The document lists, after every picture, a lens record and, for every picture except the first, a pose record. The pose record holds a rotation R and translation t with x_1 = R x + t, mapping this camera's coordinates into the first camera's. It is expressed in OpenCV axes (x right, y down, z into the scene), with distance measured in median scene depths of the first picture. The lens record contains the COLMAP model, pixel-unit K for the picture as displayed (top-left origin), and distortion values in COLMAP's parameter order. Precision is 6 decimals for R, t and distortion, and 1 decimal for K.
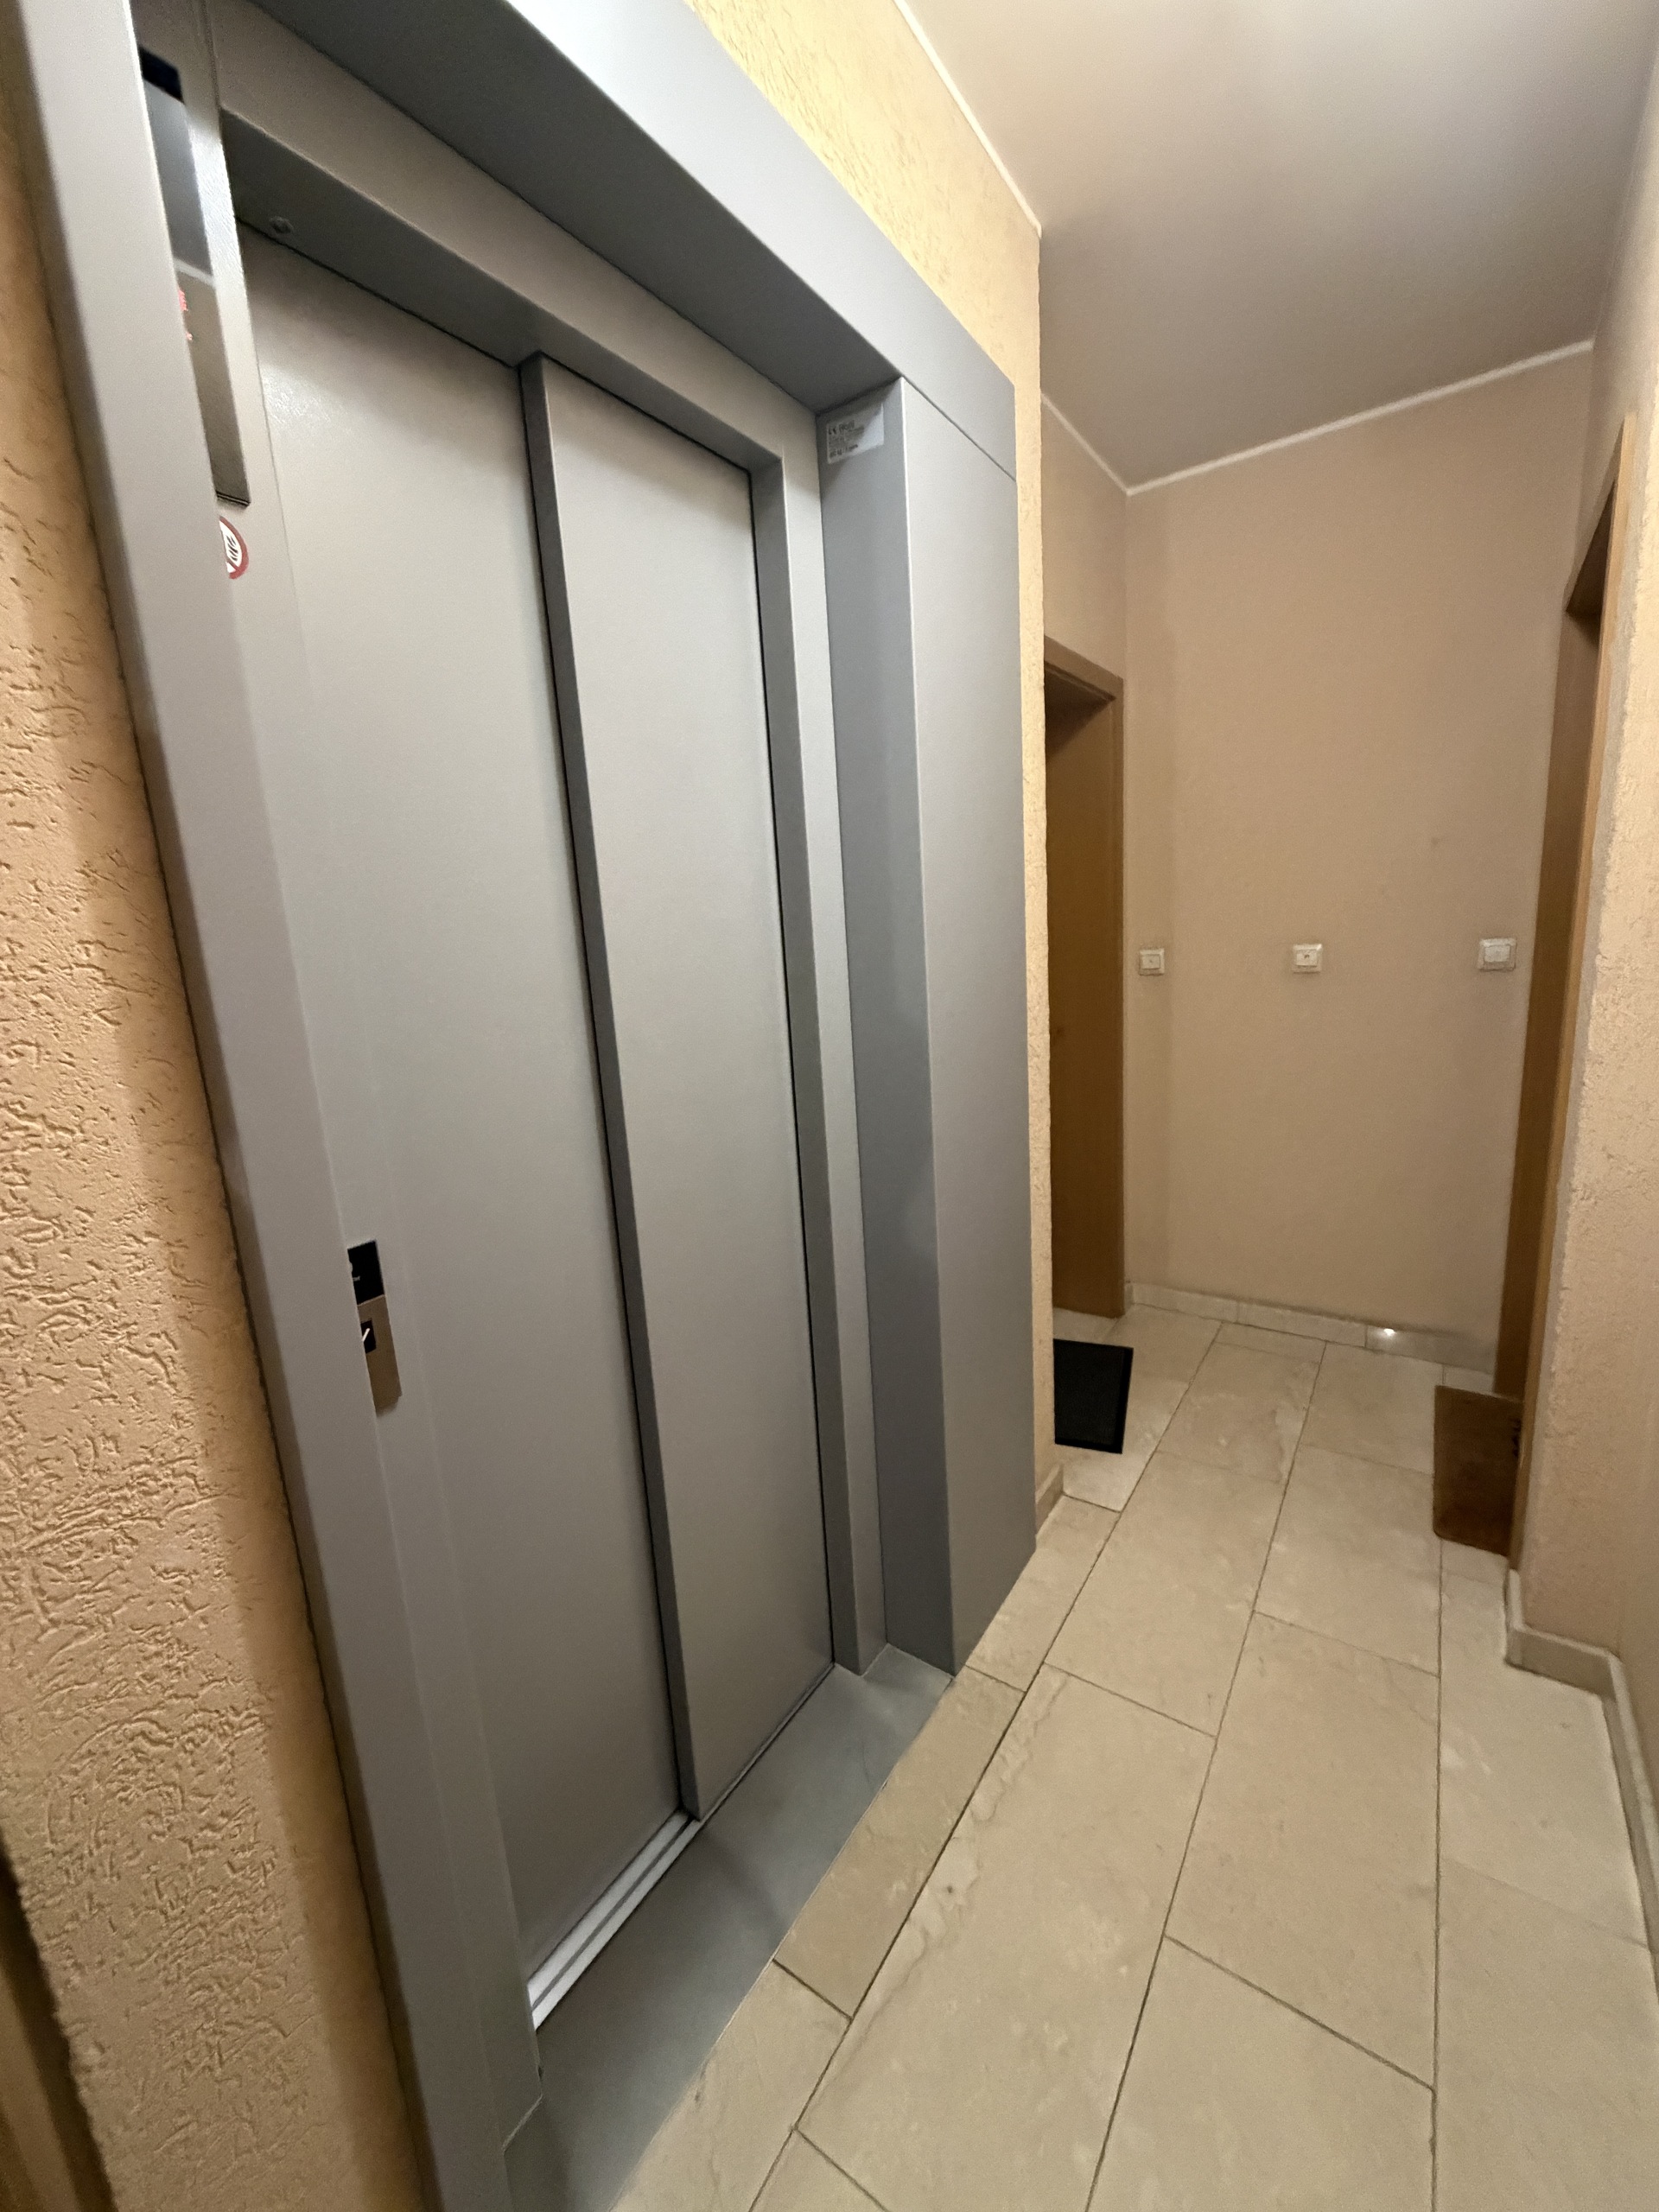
lens RADIAL K [[881.3, 0, 819.3], [0, 881.3, 1097.1], [0, 0, 1]] dist [0.000188, 0.000046]
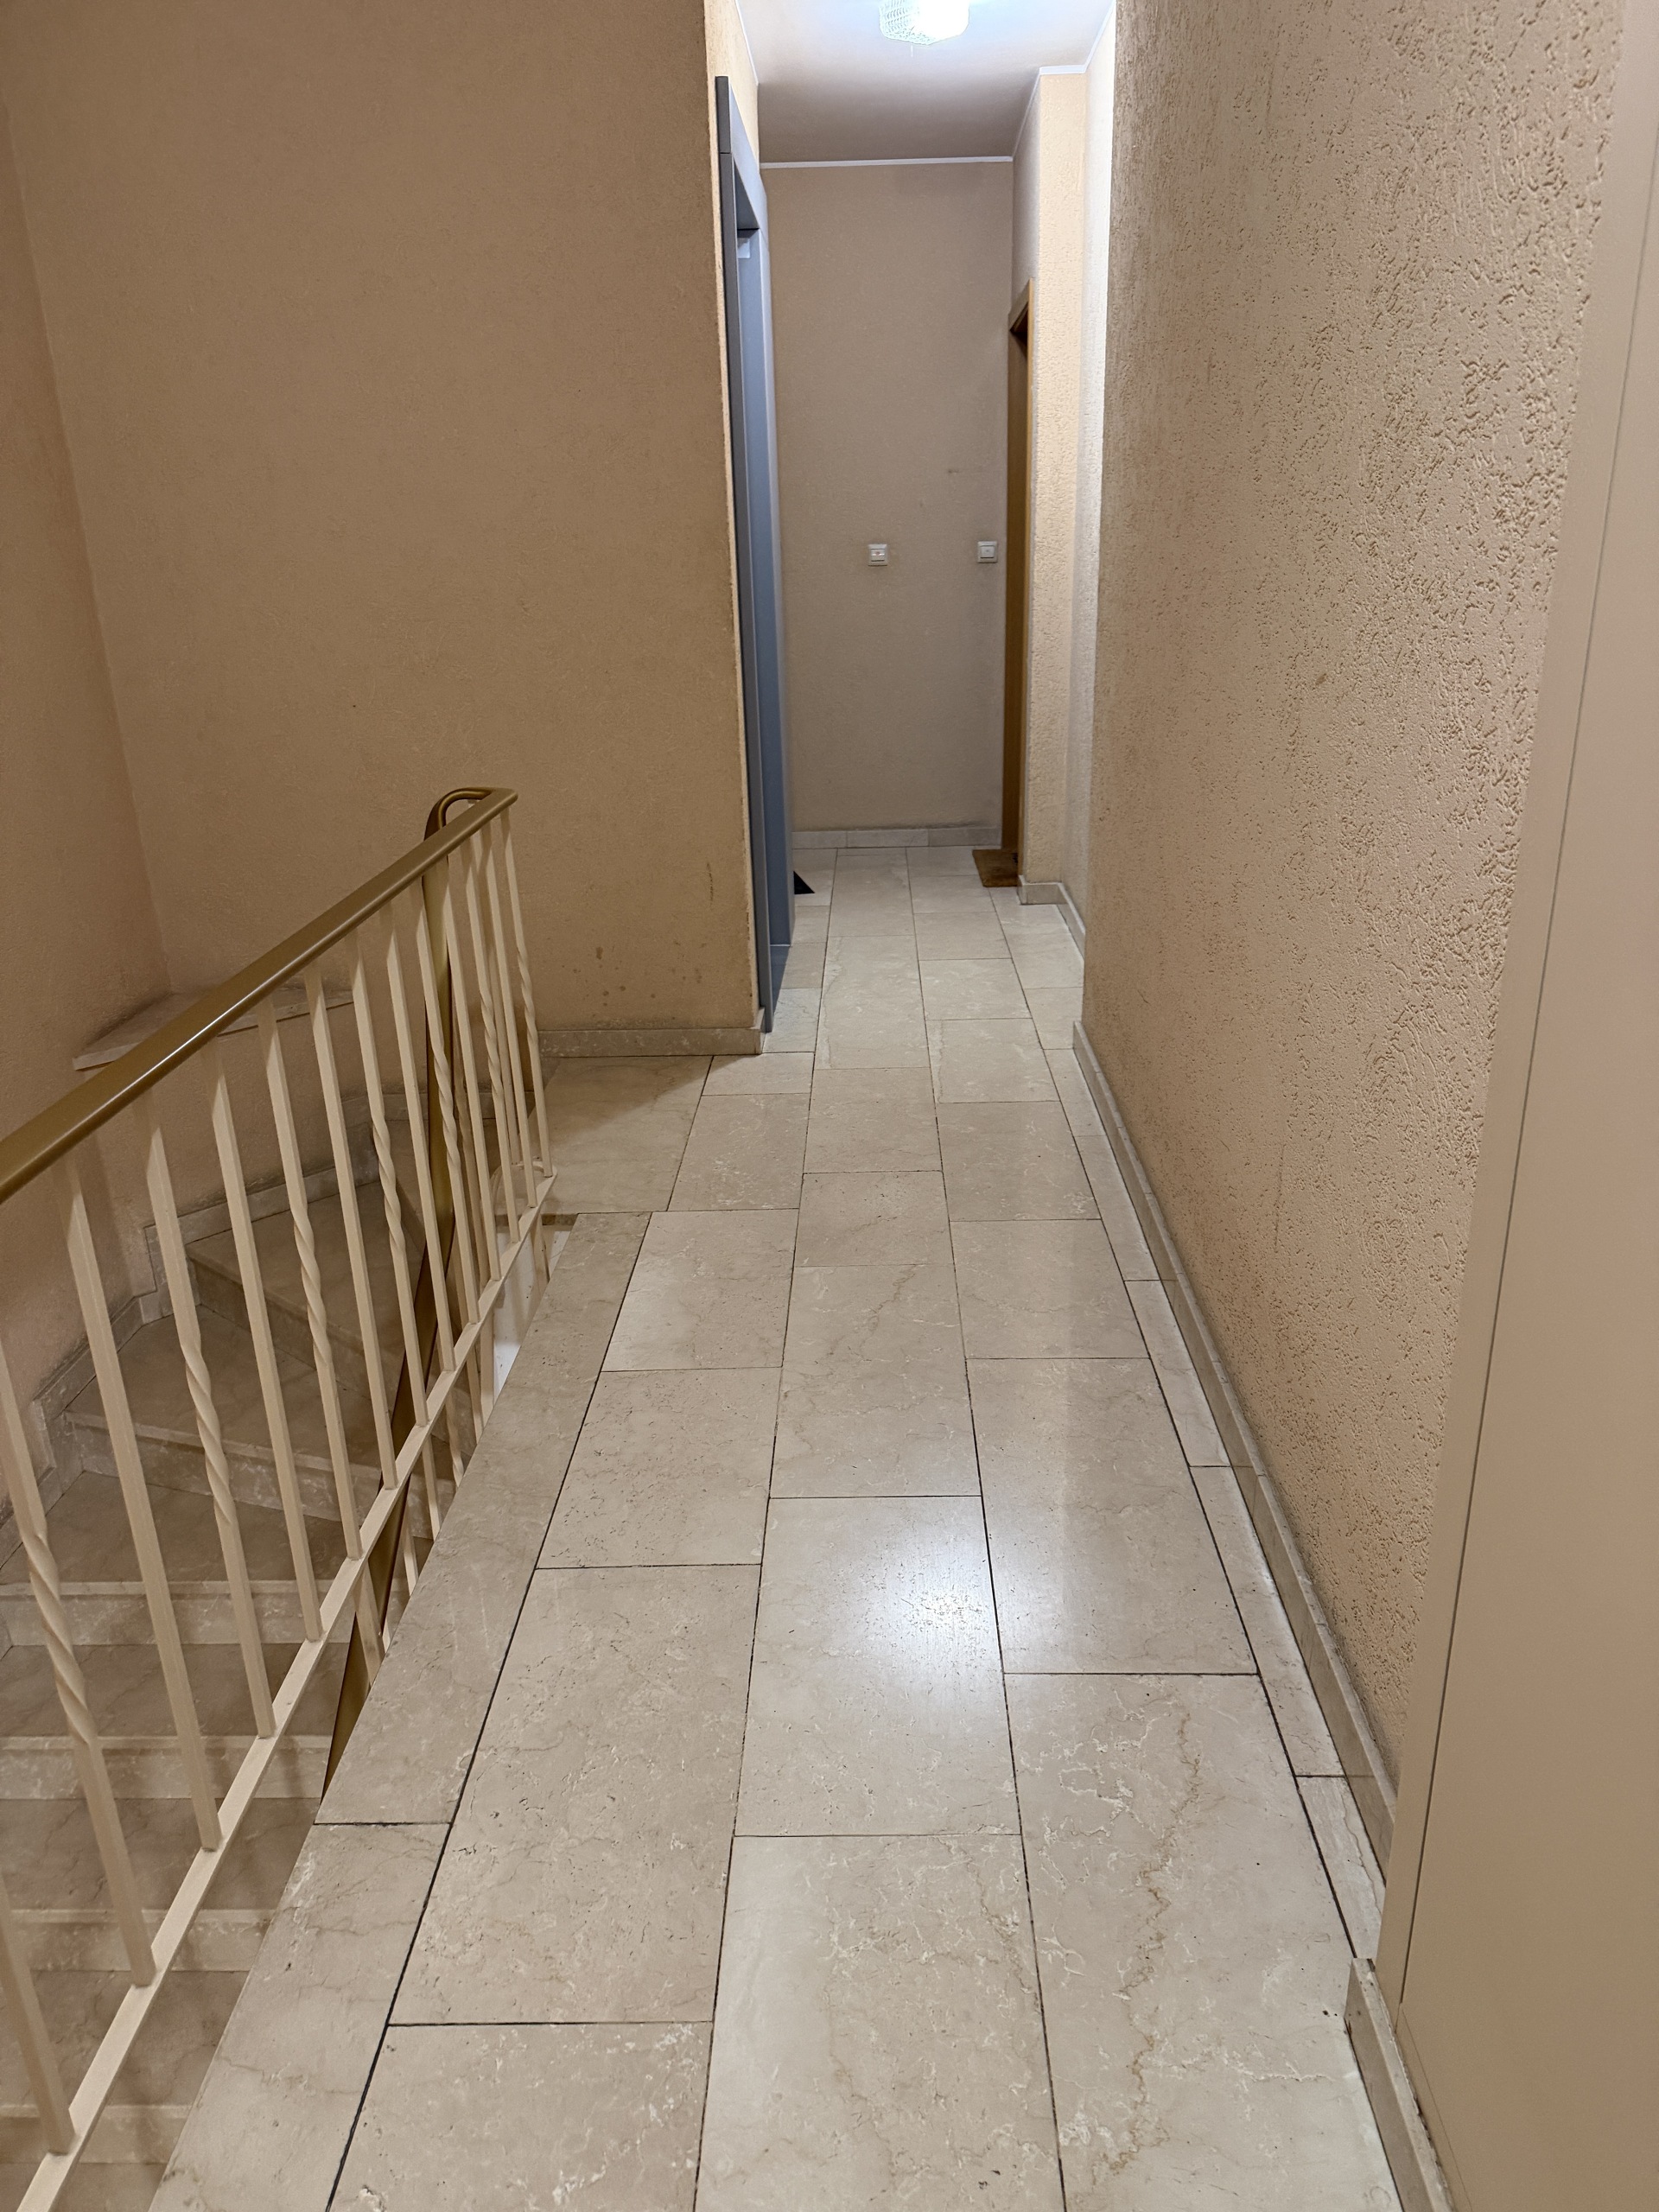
lens RADIAL K [[1542.3, 0, 832.1], [0, 1542.3, 1111.4], [0, 0, 1]] dist [0.007795, 0.000416]
pose [[0.837499, -0.167113, 0.520258, -0.984463], [0.085671, 0.980470, 0.177027, 0.285099], [-0.539681, -0.103689, 0.835459, -1.158269]]
